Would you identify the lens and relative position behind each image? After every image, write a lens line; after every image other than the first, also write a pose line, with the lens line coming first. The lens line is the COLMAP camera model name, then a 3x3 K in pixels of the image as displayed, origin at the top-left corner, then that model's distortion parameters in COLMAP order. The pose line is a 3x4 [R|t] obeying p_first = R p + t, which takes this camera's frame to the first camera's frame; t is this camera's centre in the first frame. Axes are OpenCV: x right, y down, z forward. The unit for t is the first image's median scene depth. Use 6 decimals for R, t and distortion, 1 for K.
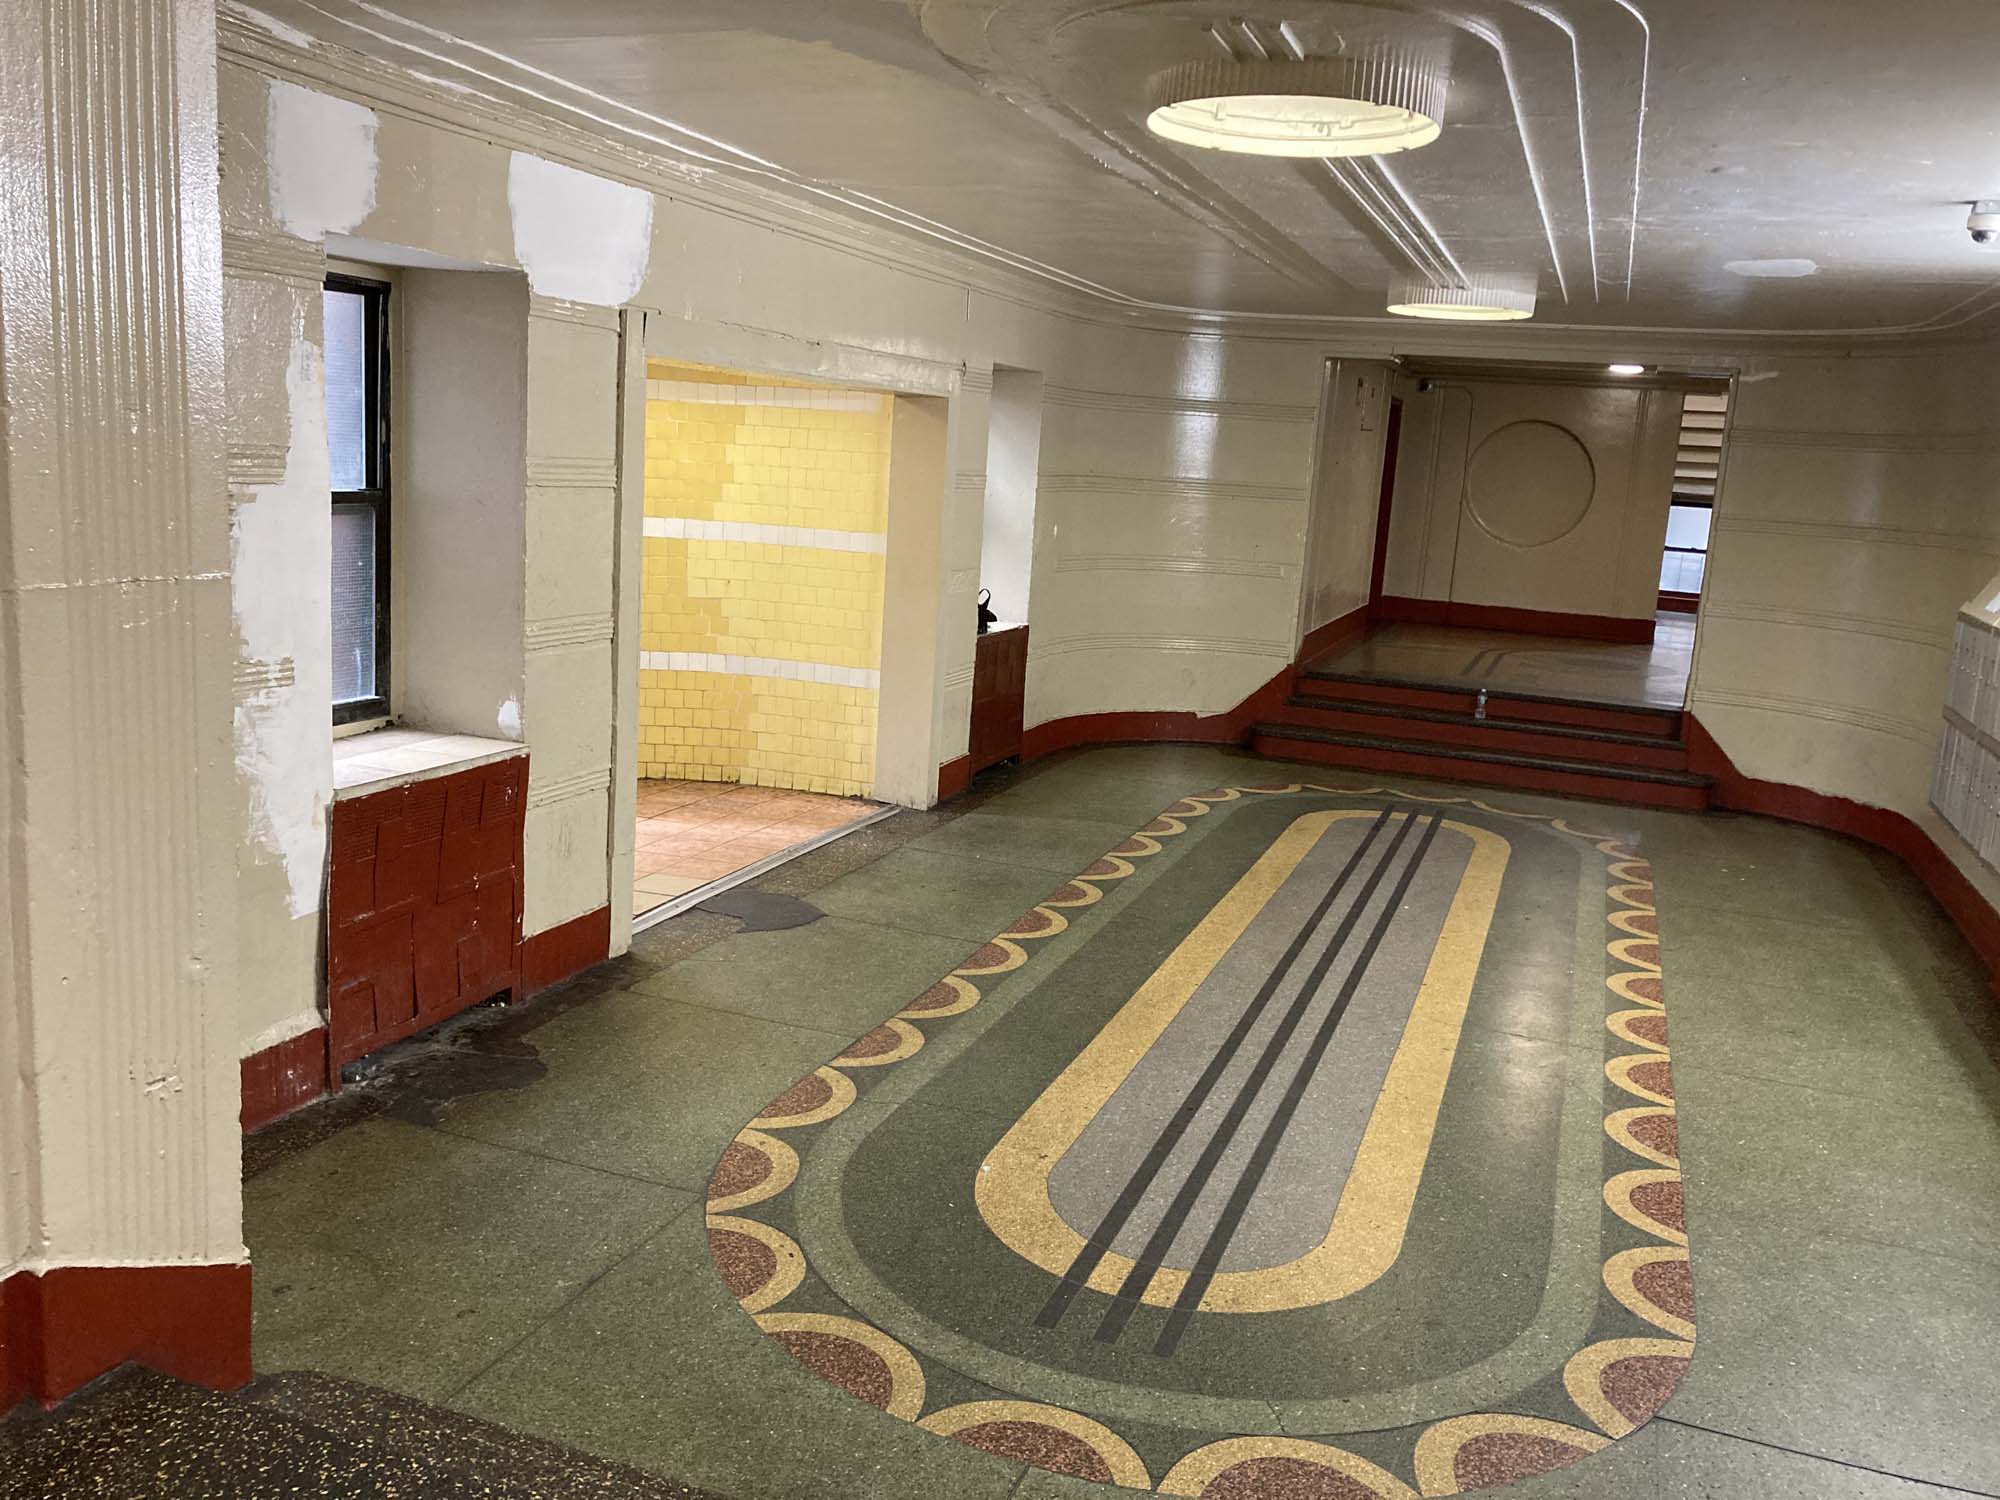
lens RADIAL K [[1610.5, 0, 1000.0], [0, 1610.5, 750.0], [0, 0, 1]] dist [0.038987, -0.235878]
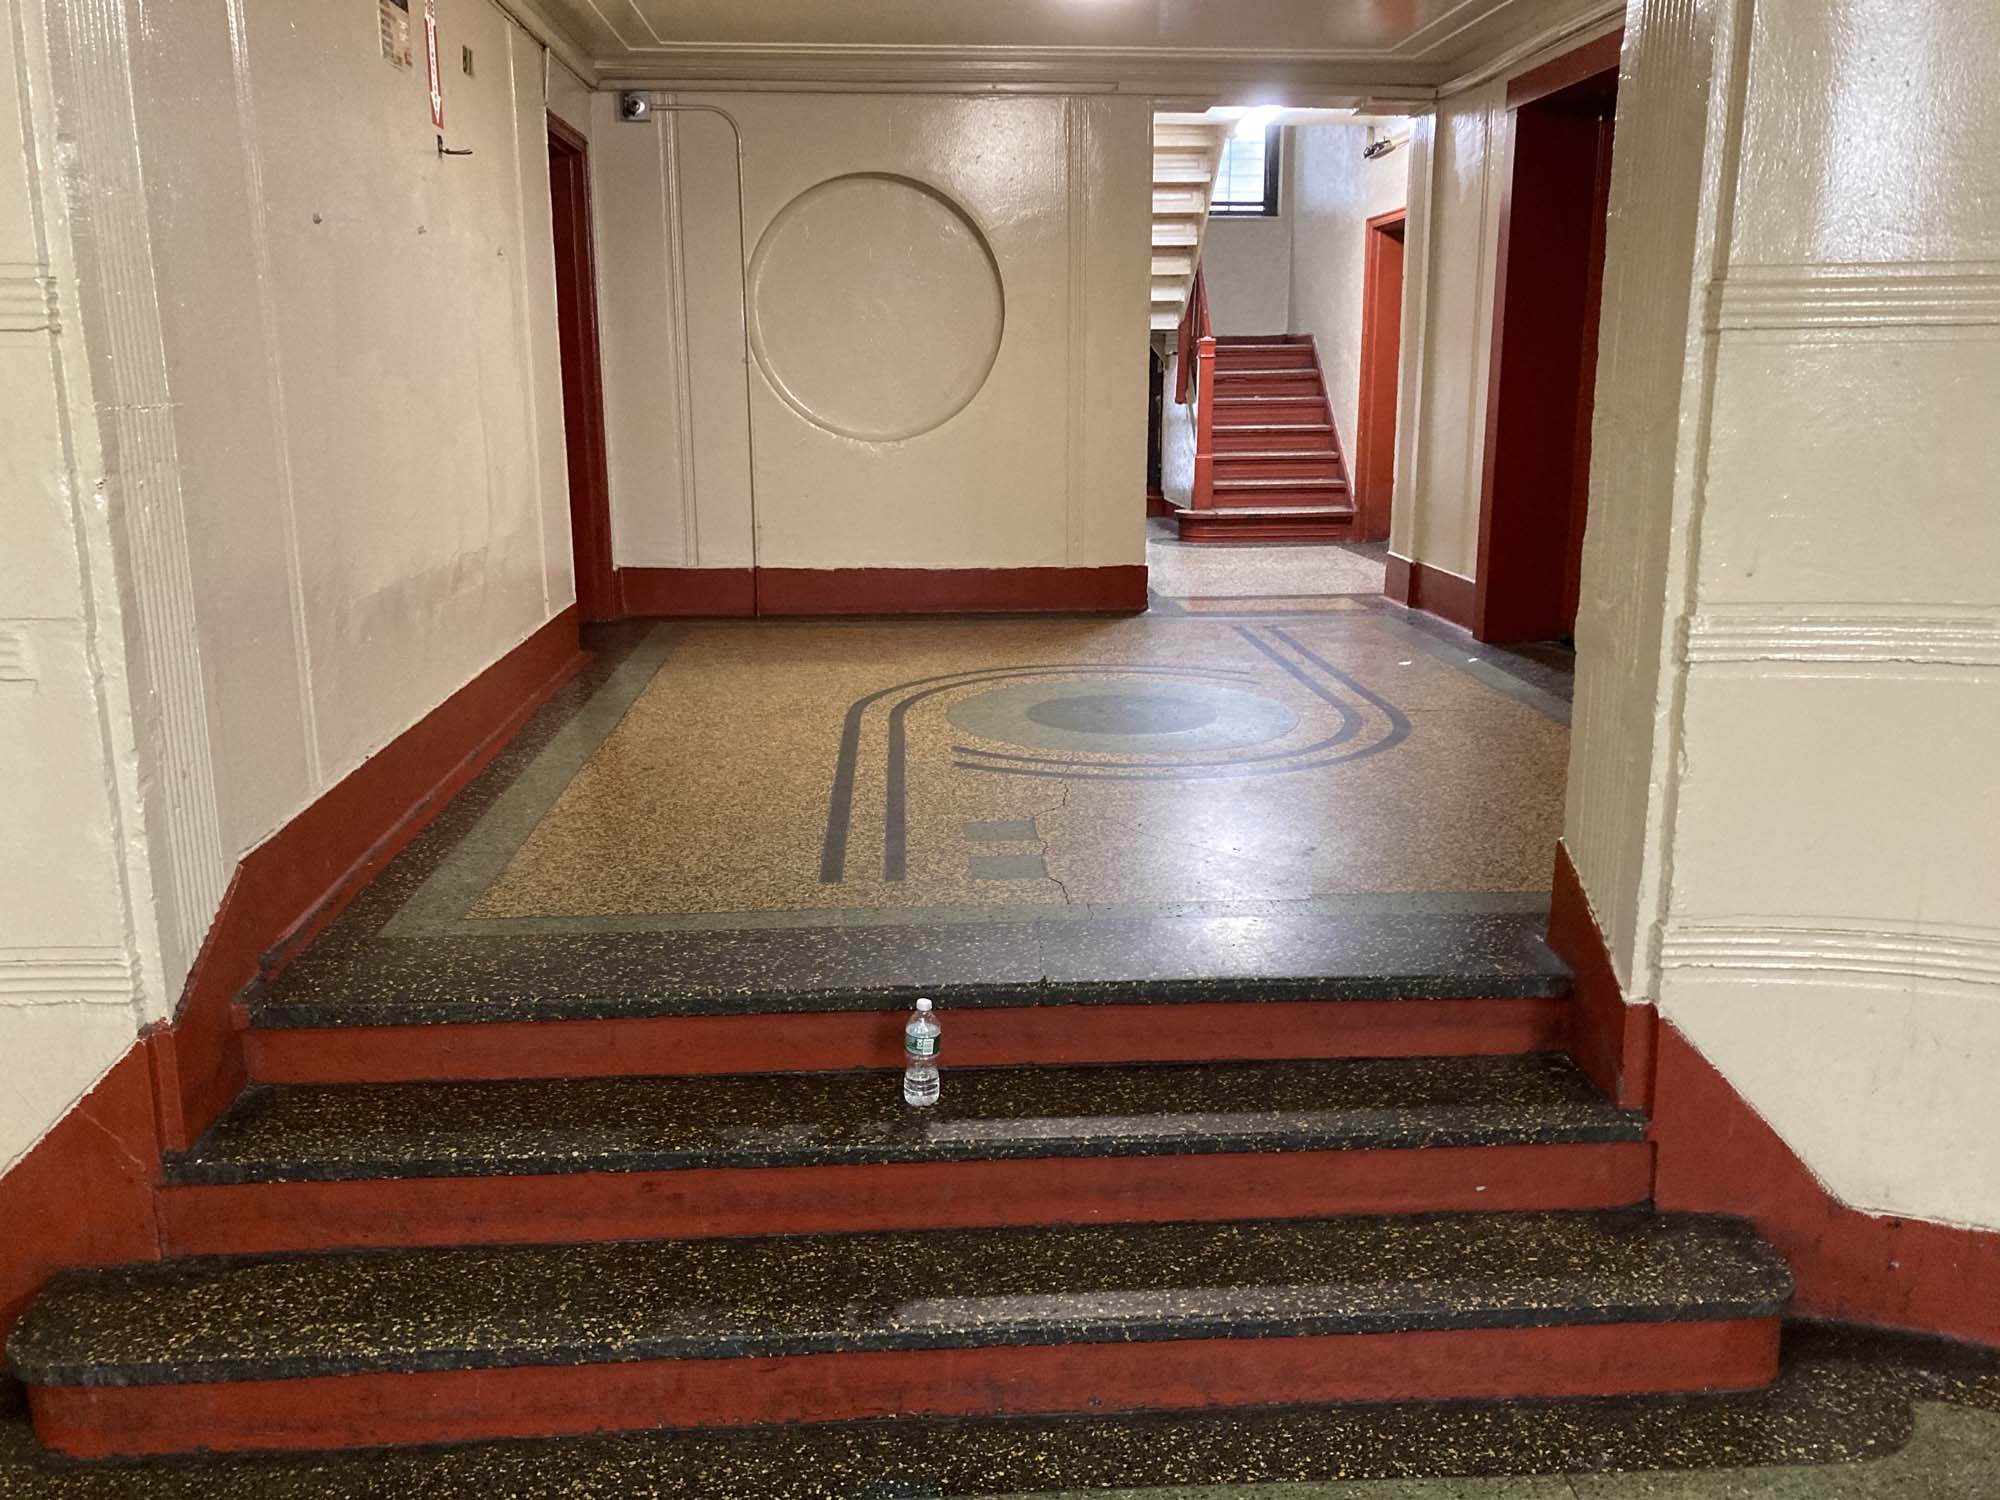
lens RADIAL K [[1610.5, 0, 1000.0], [0, 1610.5, 750.0], [0, 0, 1]] dist [0.038987, -0.235878]
pose [[0.908266, -0.154674, 0.388753, 0.207125], [0.130939, 0.987565, 0.087005, -0.097686], [-0.397377, -0.028121, 0.917225, 0.727499]]
